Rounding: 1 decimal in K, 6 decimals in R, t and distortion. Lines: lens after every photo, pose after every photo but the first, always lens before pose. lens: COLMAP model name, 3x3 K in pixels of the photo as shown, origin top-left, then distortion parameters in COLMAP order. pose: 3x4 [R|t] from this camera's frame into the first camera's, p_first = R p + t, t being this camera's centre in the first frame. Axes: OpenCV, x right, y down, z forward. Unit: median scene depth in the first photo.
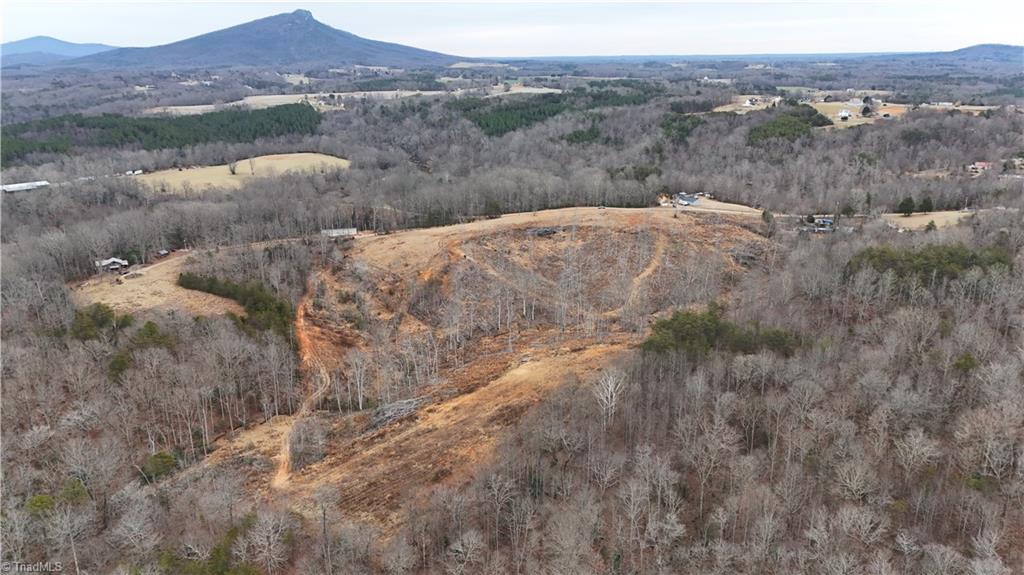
lens RADIAL K [[759.2, 0, 517.2], [0, 759.2, 291.1], [0, 0, 1]] dist [0.094552, -0.096428]
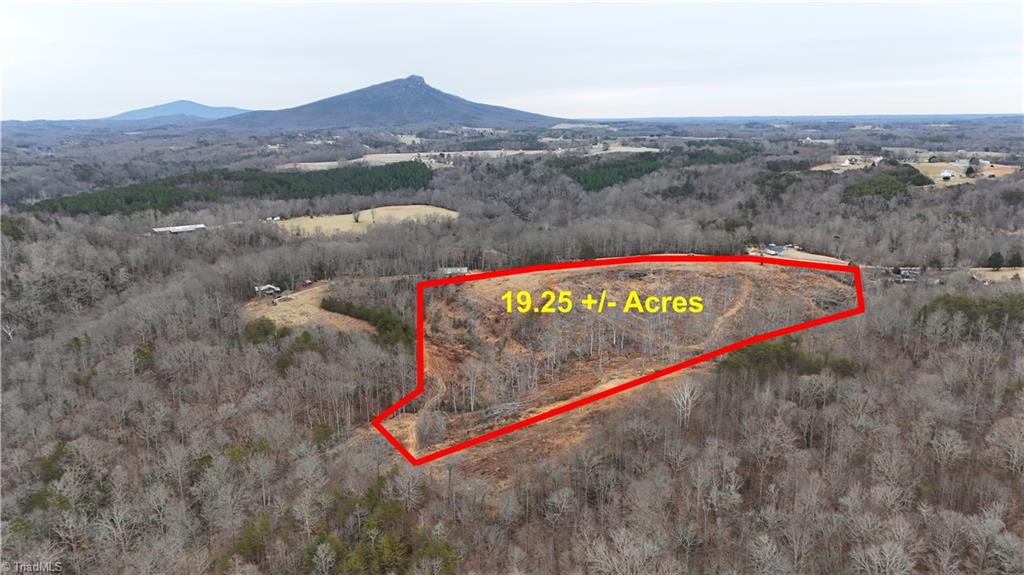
lens RADIAL K [[758.4, 0, 514.5], [0, 758.4, 296.8], [0, 0, 1]] dist [0.089266, -0.077857]
pose [[0.991498, 0.031186, -0.126326, 0.001296], [-0.039555, 0.997147, -0.064291, 0.021180], [0.123961, 0.068741, 0.989903, -0.068606]]
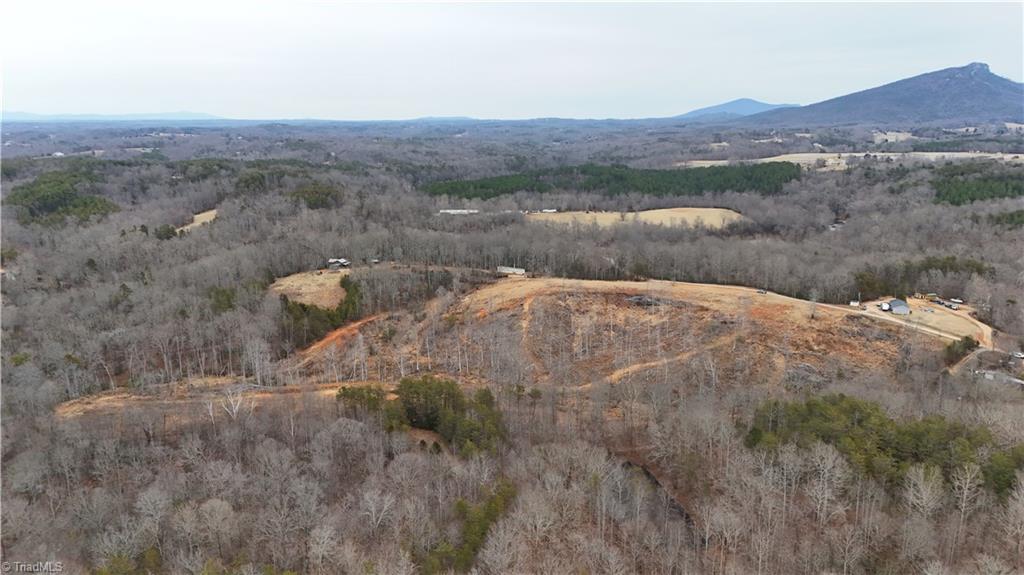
lens RADIAL K [[759.2, 0, 509.3], [0, 759.2, 282.3], [0, 0, 1]] dist [0.094552, -0.096428]
pose [[0.664989, 0.162723, -0.728911, 0.406583], [-0.220513, 0.975244, 0.016540, -0.053535], [0.713557, 0.149736, 0.684409, 0.157049]]
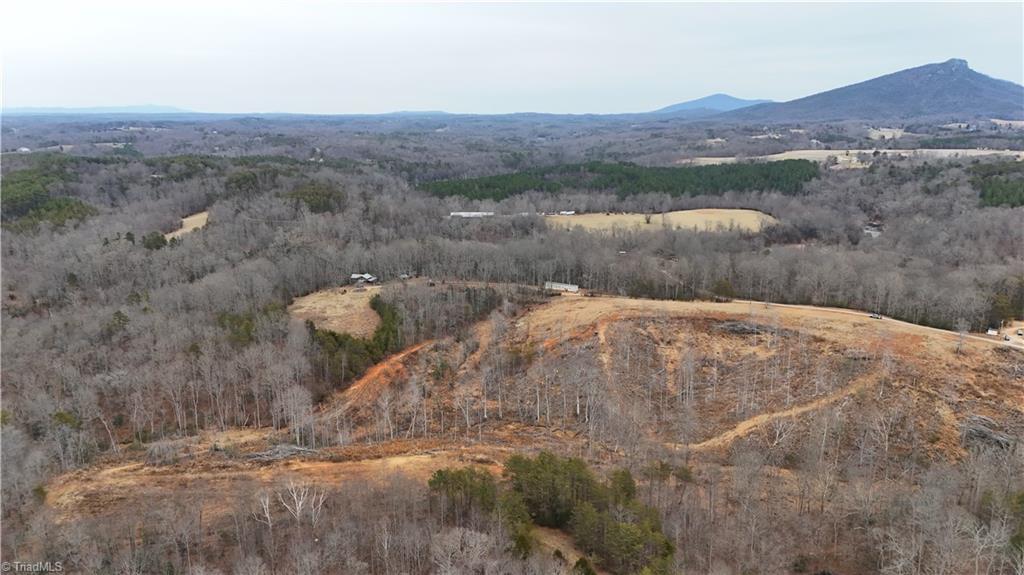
lens RADIAL K [[759.2, 0, 510.3], [0, 759.2, 281.5], [0, 0, 1]] dist [0.094552, -0.096428]
pose [[0.691362, 0.163628, -0.703736, 0.287079], [-0.216457, 0.976187, 0.014326, -0.057447], [0.689322, 0.142424, 0.710317, 0.171386]]
